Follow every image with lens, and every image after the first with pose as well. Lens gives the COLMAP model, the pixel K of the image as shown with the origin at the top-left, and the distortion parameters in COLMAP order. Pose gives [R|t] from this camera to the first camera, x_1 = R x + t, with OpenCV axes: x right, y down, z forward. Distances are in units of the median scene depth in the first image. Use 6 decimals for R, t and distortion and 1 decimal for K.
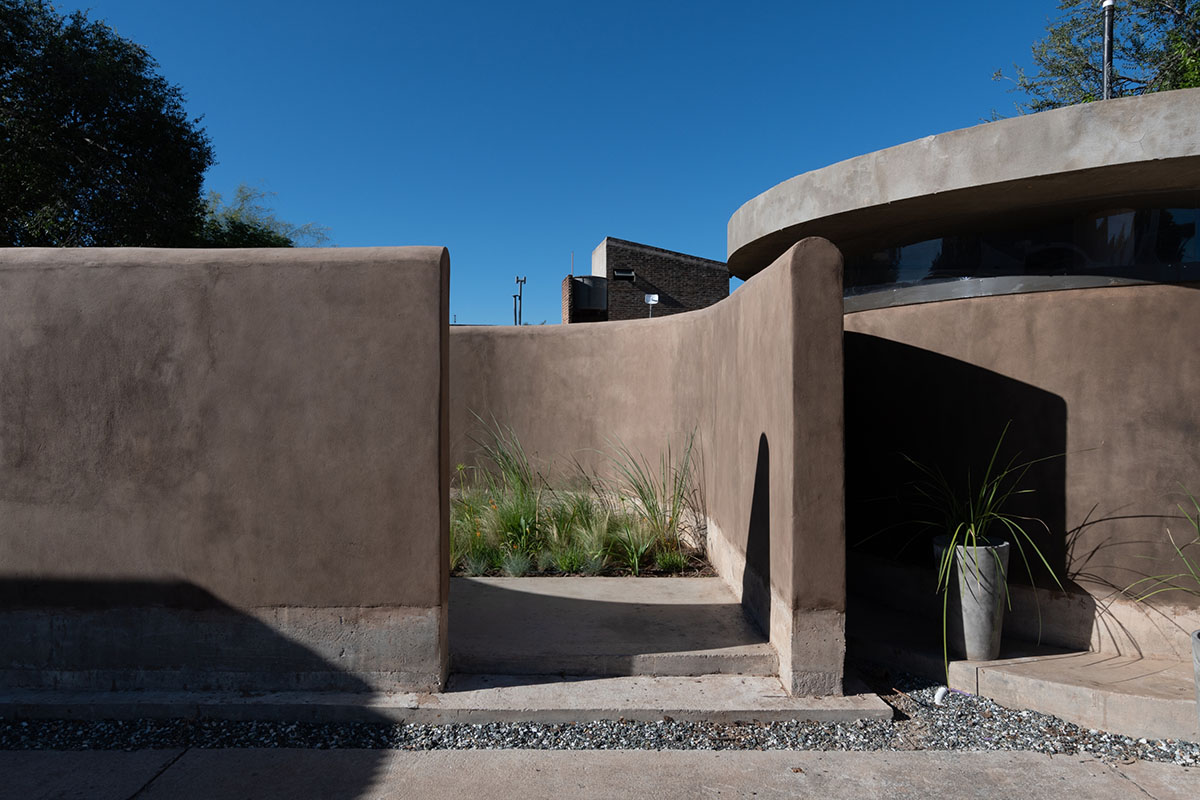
lens RADIAL K [[757.2, 0, 598.7], [0, 757.2, 393.1], [0, 0, 1]] dist [0.002881, -0.001934]
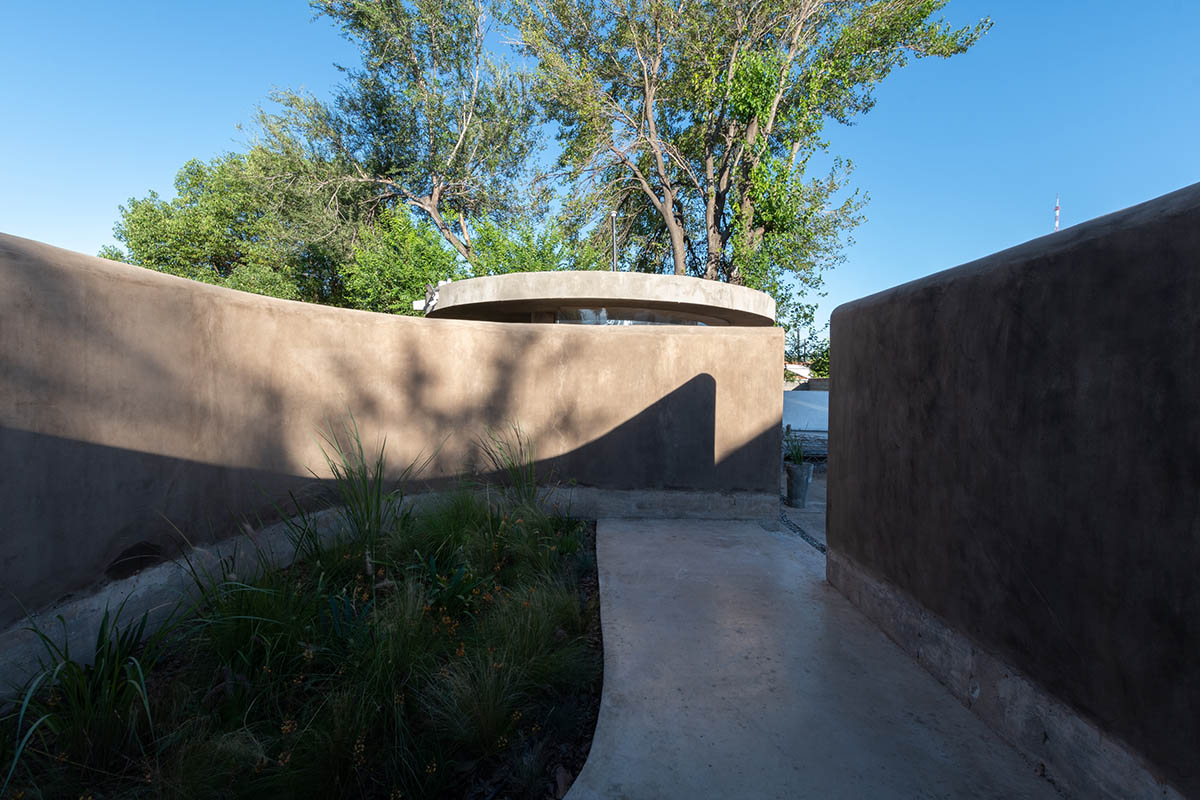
lens RADIAL K [[529.5, 0, 593.1], [0, 529.5, 393.0], [0, 0, 1]] dist [0.009359, -0.004157]
pose [[0.033307, -0.015734, 0.999321, -1.325442], [-0.019601, 0.999673, 0.016393, -0.025255], [-0.999253, -0.020134, 0.032988, 1.511139]]
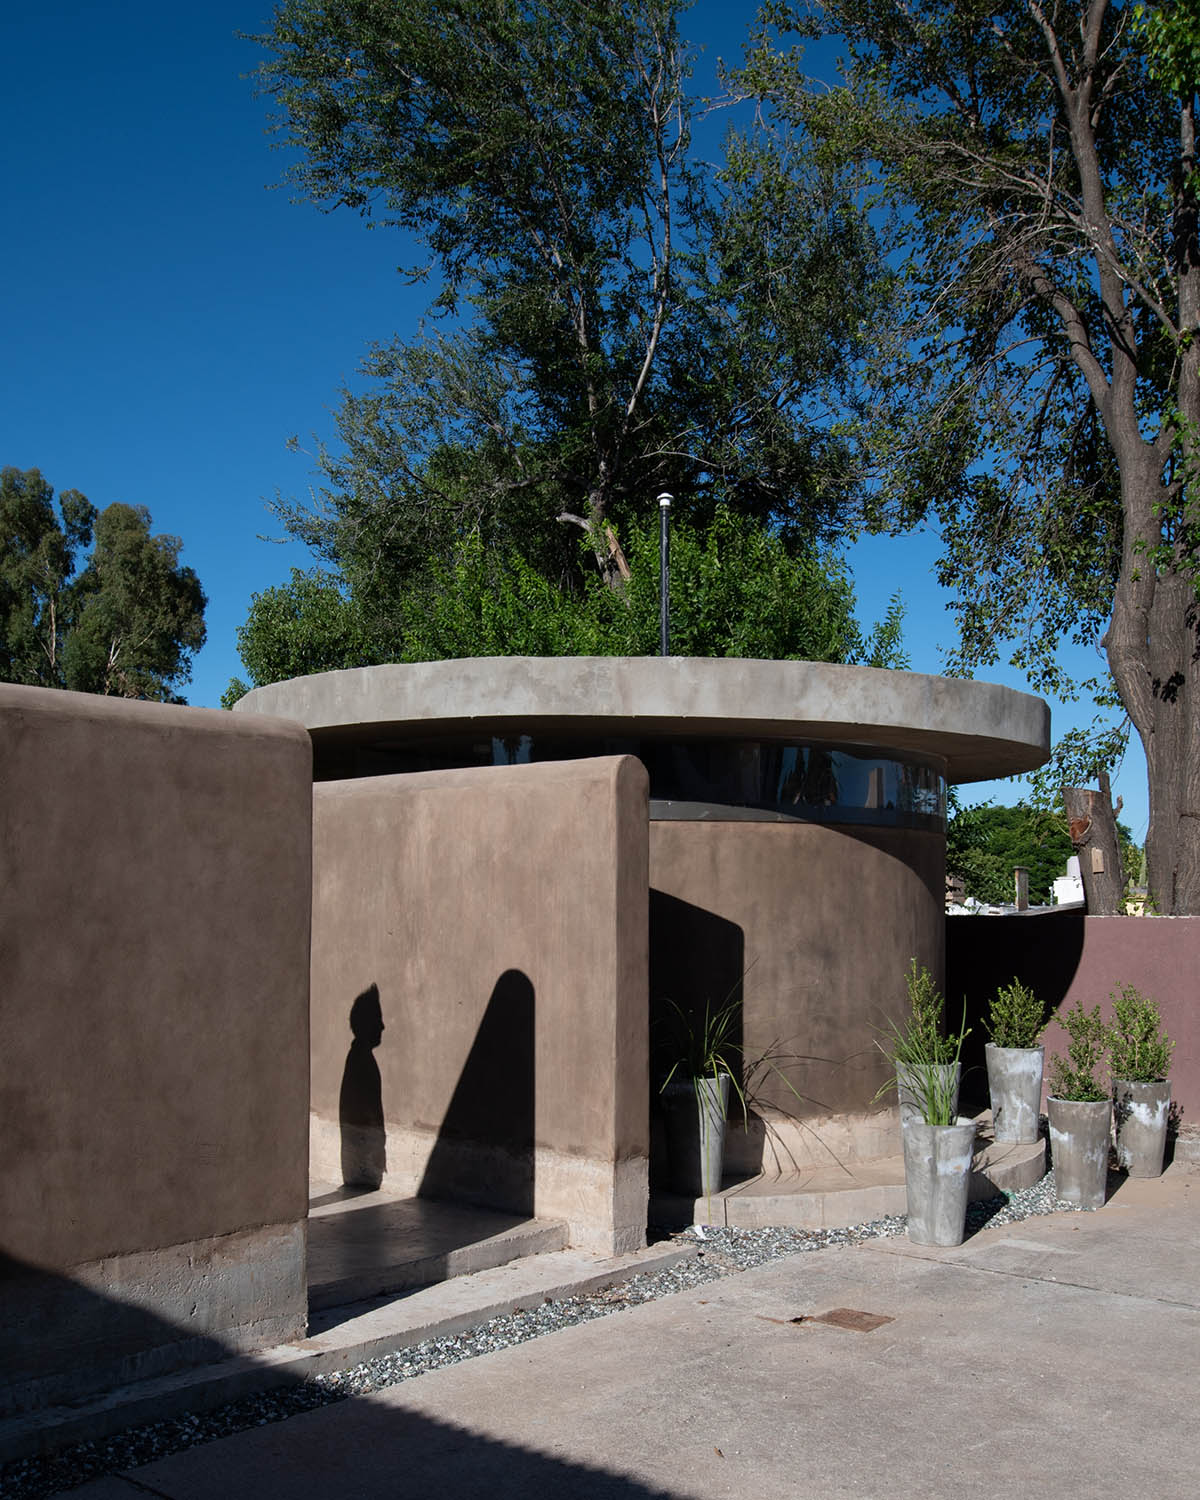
lens RADIAL K [[1446.9, 0, 599.8], [0, 1446.9, 872.6], [0, 0, 1]] dist [0.015741, 0.000000]
pose [[0.641790, 0.027493, 0.766388, -1.098745], [-0.007708, 0.999538, -0.029402, -0.009852], [-0.766842, 0.012963, 0.641705, -0.108698]]
